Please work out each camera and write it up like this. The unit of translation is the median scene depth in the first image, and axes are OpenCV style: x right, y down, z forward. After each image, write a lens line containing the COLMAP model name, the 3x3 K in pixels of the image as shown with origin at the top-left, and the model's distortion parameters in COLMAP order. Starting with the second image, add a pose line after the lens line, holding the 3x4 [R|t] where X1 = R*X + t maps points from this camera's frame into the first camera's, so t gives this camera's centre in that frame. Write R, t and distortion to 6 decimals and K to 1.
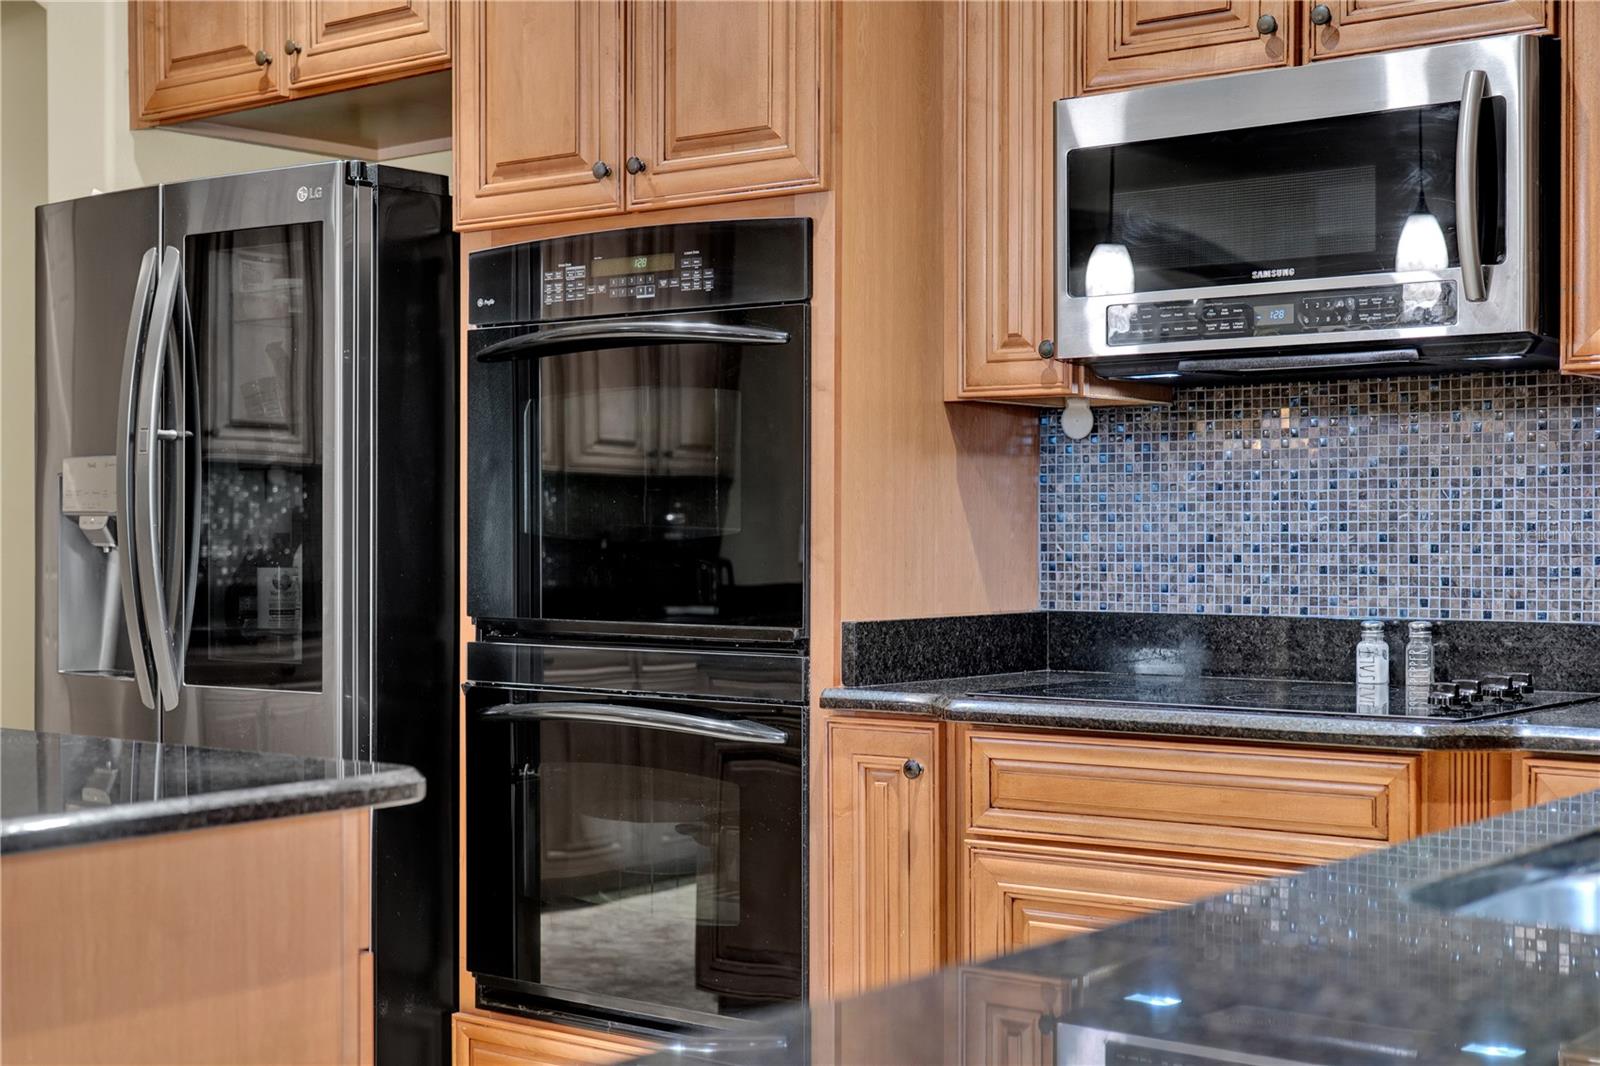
lens RADIAL K [[2242.5, 0, 801.1], [0, 2242.5, 535.0], [0, 0, 1]] dist [0.016764, 0.000000]
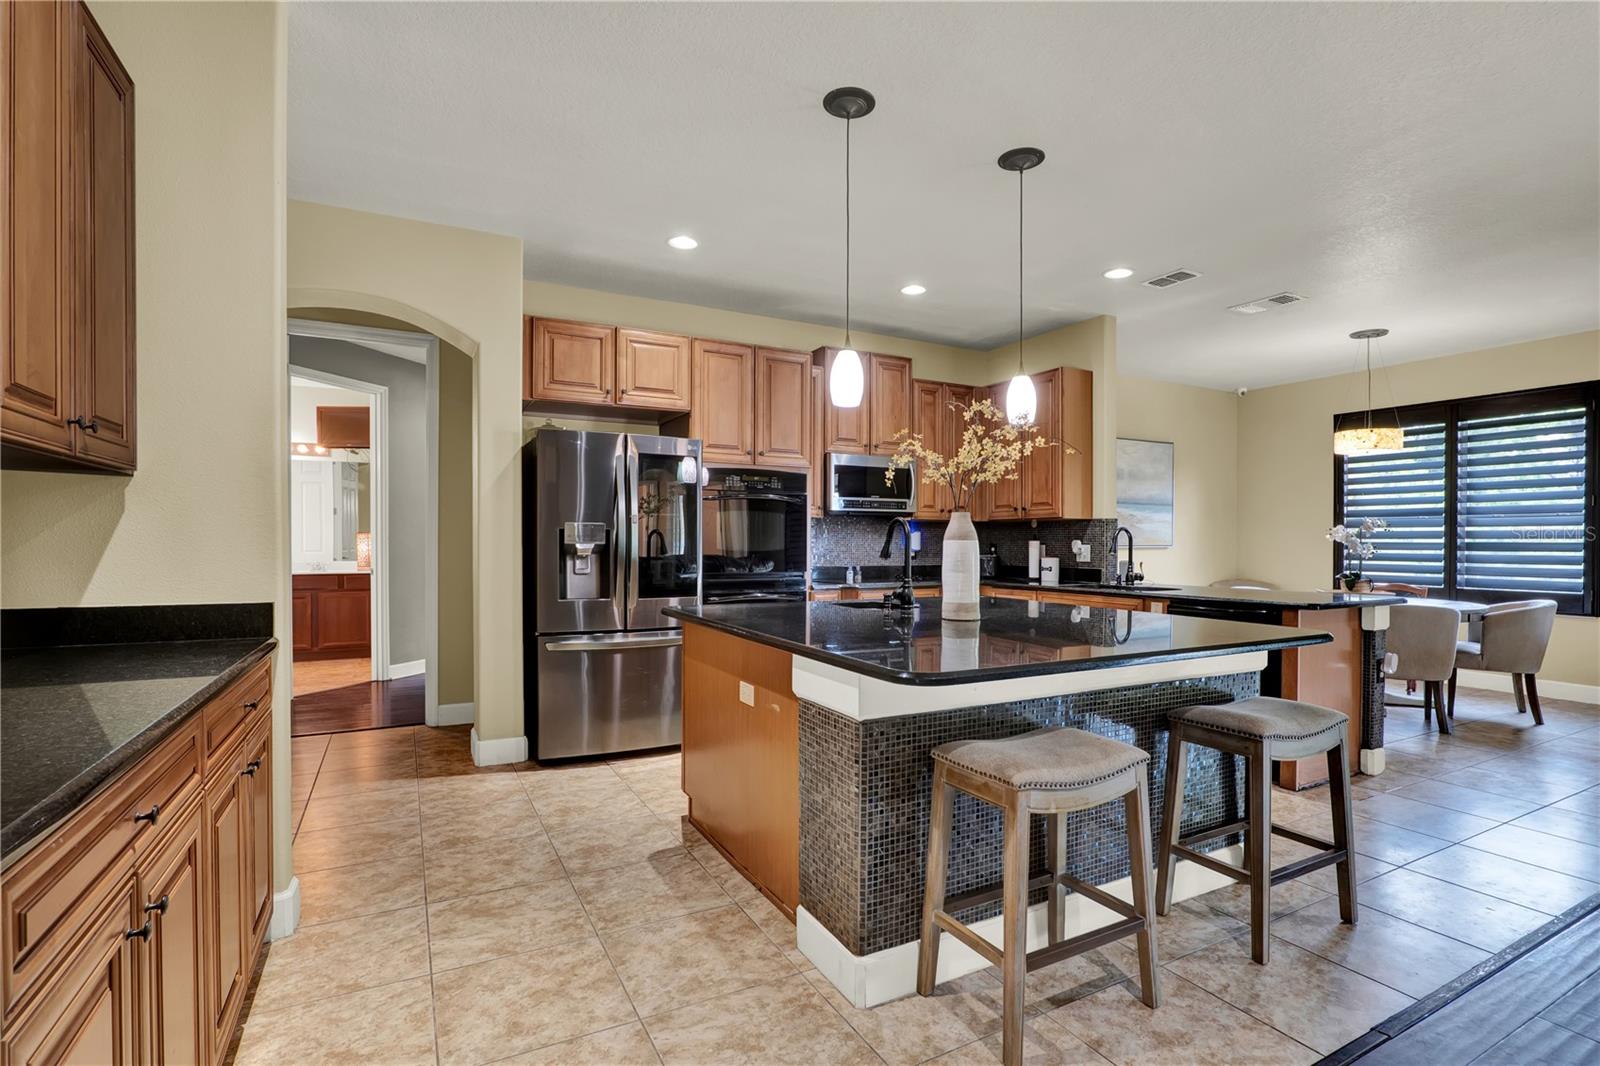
lens RADIAL K [[749.1, 0, 812.0], [0, 749.1, 541.6], [0, 0, 1]] dist [-0.022655, 0.005080]
pose [[0.400049, 0.000071, 0.916494, -1.214147], [-0.004250, 0.999989, 0.001777, -0.017290], [-0.916484, -0.004606, 0.400046, 0.411286]]
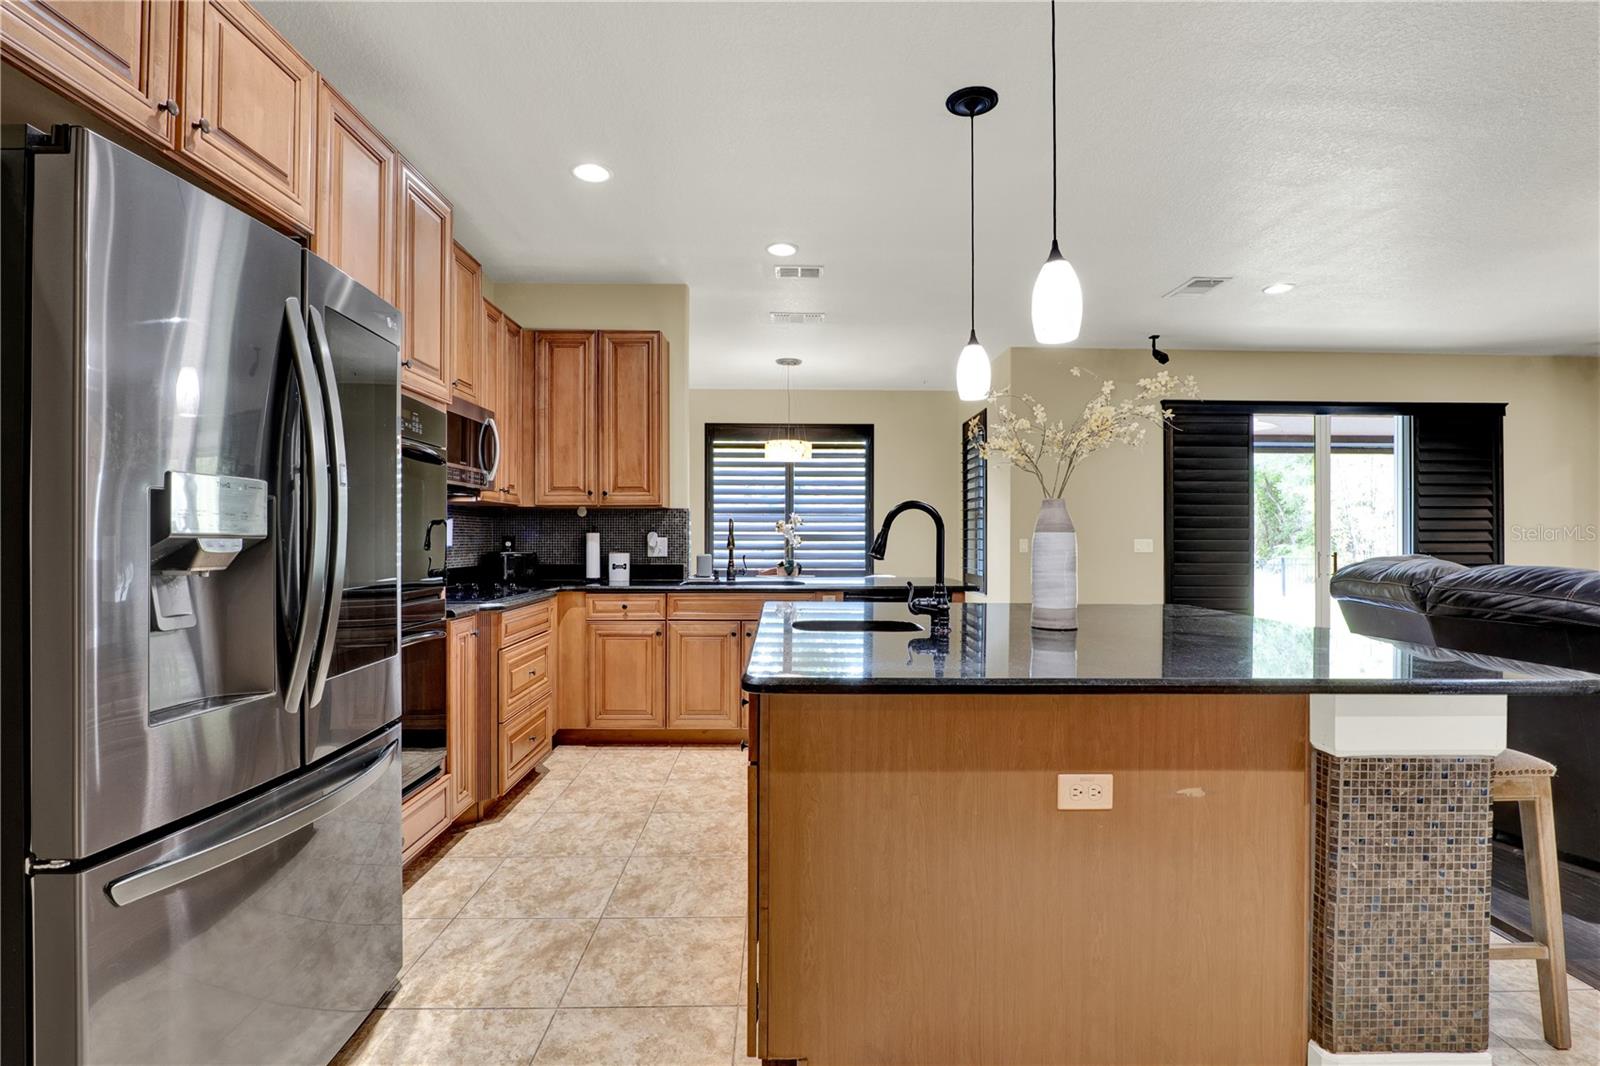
lens RADIAL K [[749.1, 0, 794.1], [0, 749.1, 533.0], [0, 0, 1]] dist [-0.022655, 0.005080]
pose [[-0.628515, 0.000689, 0.777797, -0.805369], [-0.003279, 0.999988, -0.003536, -0.014279], [-0.777790, -0.004773, -0.628506, 1.144394]]
